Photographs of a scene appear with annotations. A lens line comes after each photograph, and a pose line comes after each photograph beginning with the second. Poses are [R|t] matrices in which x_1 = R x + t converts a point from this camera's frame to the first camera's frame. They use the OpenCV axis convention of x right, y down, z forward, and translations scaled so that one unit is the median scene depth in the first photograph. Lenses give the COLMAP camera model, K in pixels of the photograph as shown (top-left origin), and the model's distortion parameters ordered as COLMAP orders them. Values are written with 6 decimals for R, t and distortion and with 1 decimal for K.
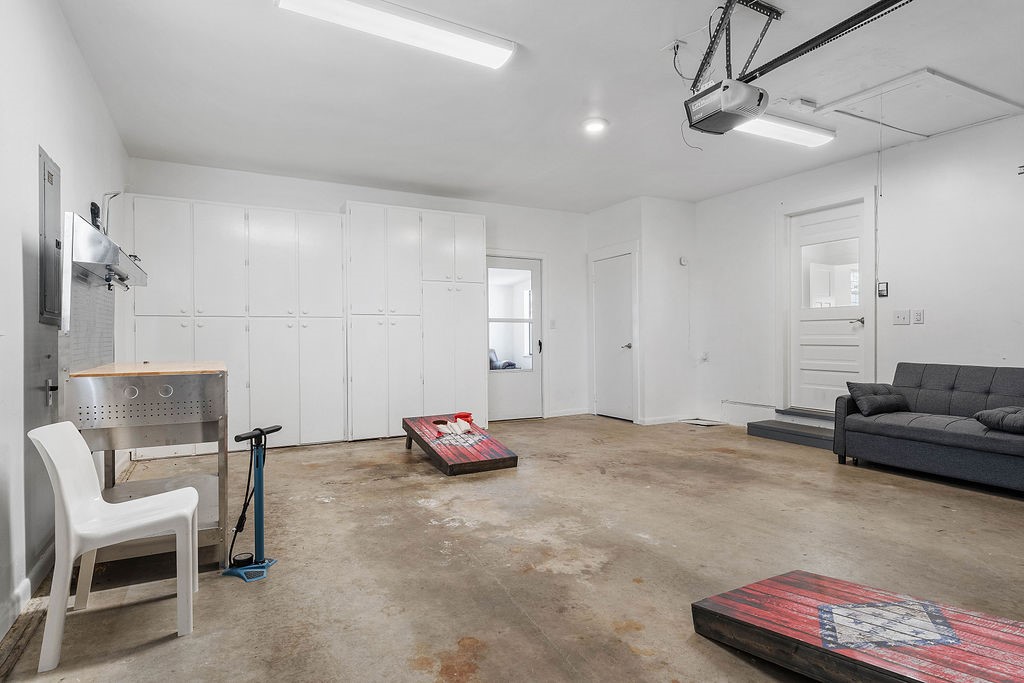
lens RADIAL K [[539.6, 0, 512.0], [0, 539.6, 341.5], [0, 0, 1]] dist [-0.000486, 0.000166]
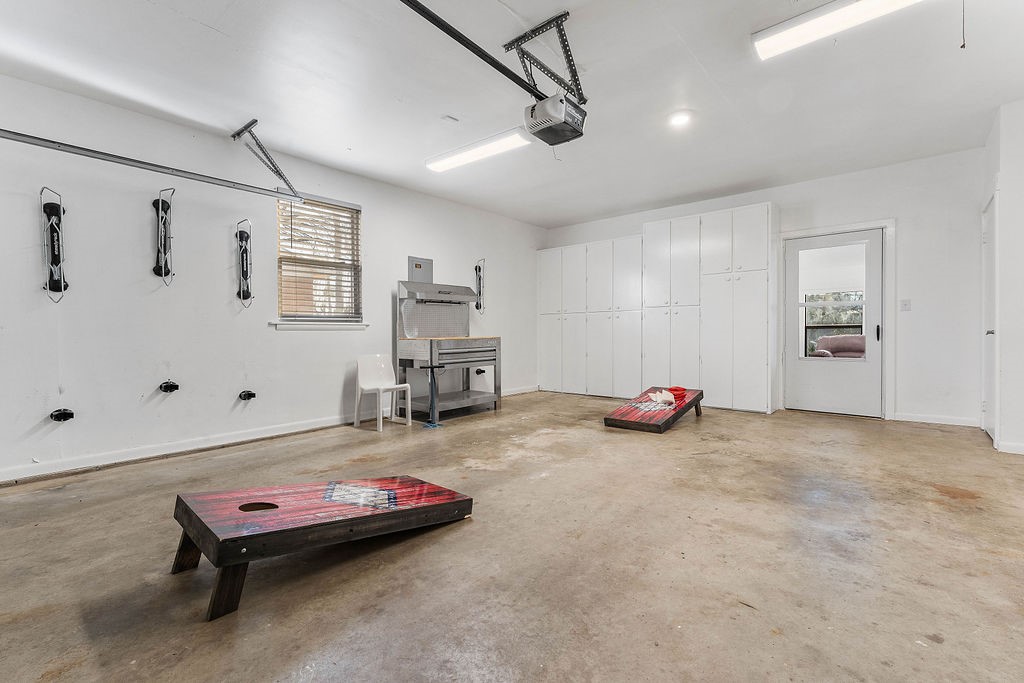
lens RADIAL K [[447.6, 0, 512.0], [0, 447.6, 341.5], [0, 0, 1]] dist [-0.002275, 0.000840]
pose [[0.360415, 0.021643, -0.932541, 1.058703], [-0.000531, 0.999735, 0.022998, 0.015215], [0.932792, -0.007794, 0.360331, 0.477896]]
